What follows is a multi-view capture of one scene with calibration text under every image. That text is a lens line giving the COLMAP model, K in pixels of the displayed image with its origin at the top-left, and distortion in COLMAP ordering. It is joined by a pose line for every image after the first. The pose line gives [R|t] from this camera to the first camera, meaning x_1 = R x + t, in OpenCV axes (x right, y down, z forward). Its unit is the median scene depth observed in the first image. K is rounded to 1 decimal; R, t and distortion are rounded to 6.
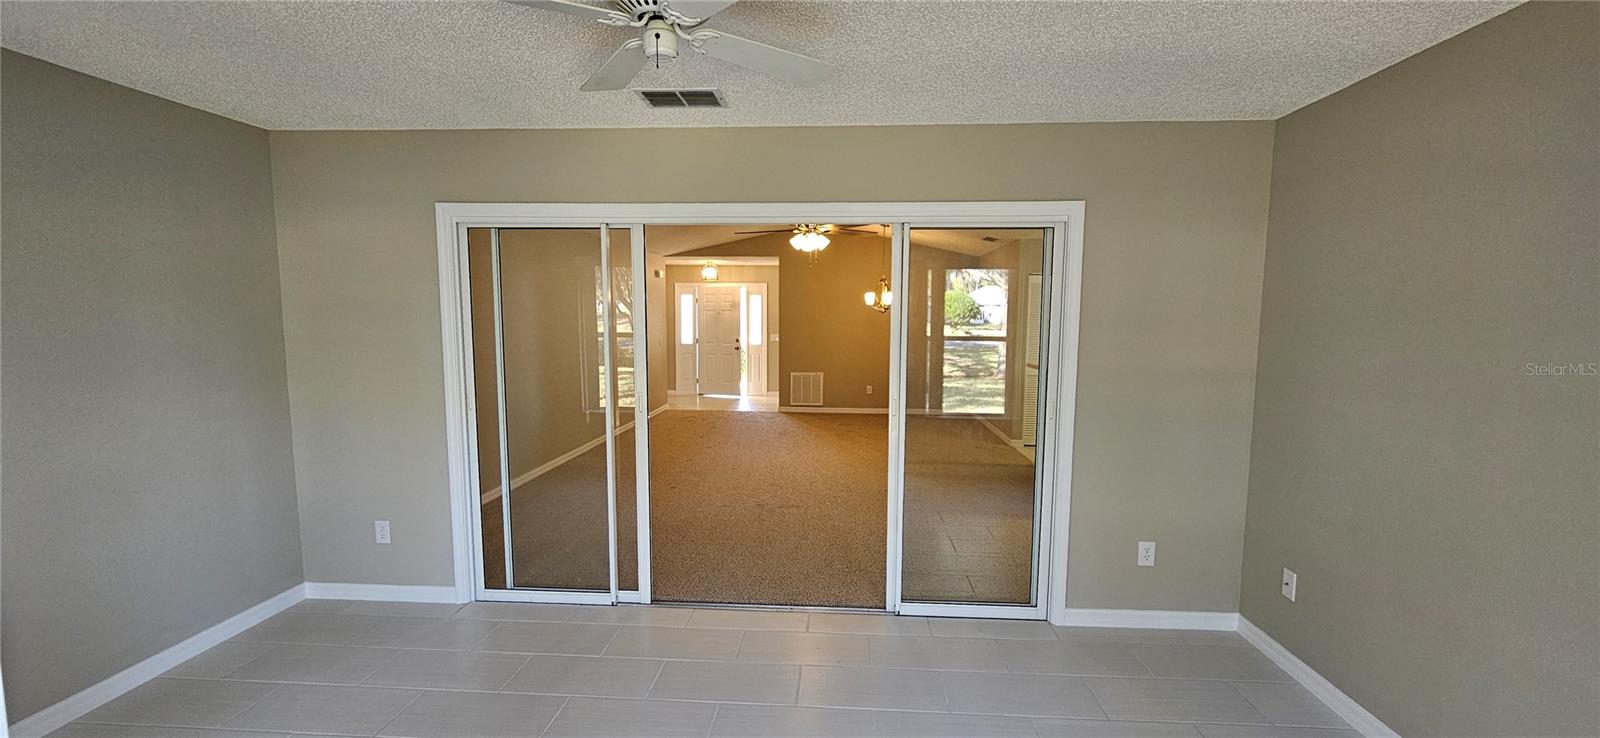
lens RADIAL K [[657.7, 0, 813.4], [0, 657.7, 377.7], [0, 0, 1]] dist [-0.000651, -0.000229]
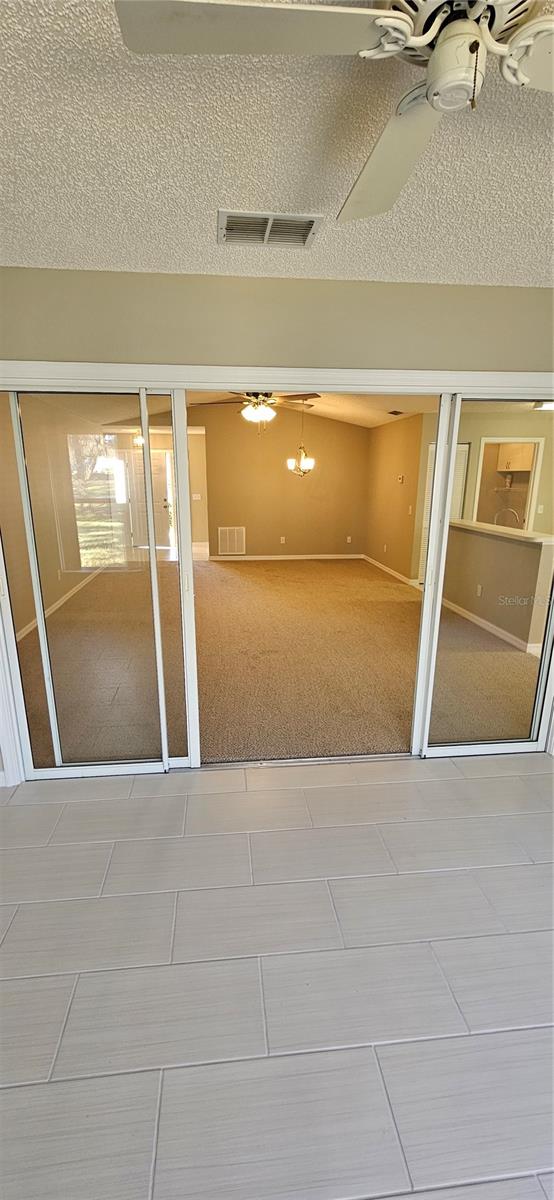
lens RADIAL K [[493.3, 0, 268.7], [0, 493.3, 604.0], [0, 0, 1]] dist [-0.000651, -0.000229]
pose [[0.987230, -0.046851, 0.152254, -0.135637], [0.021417, 0.986132, 0.164577, -0.025253], [-0.157853, -0.159214, 0.974543, 0.134143]]
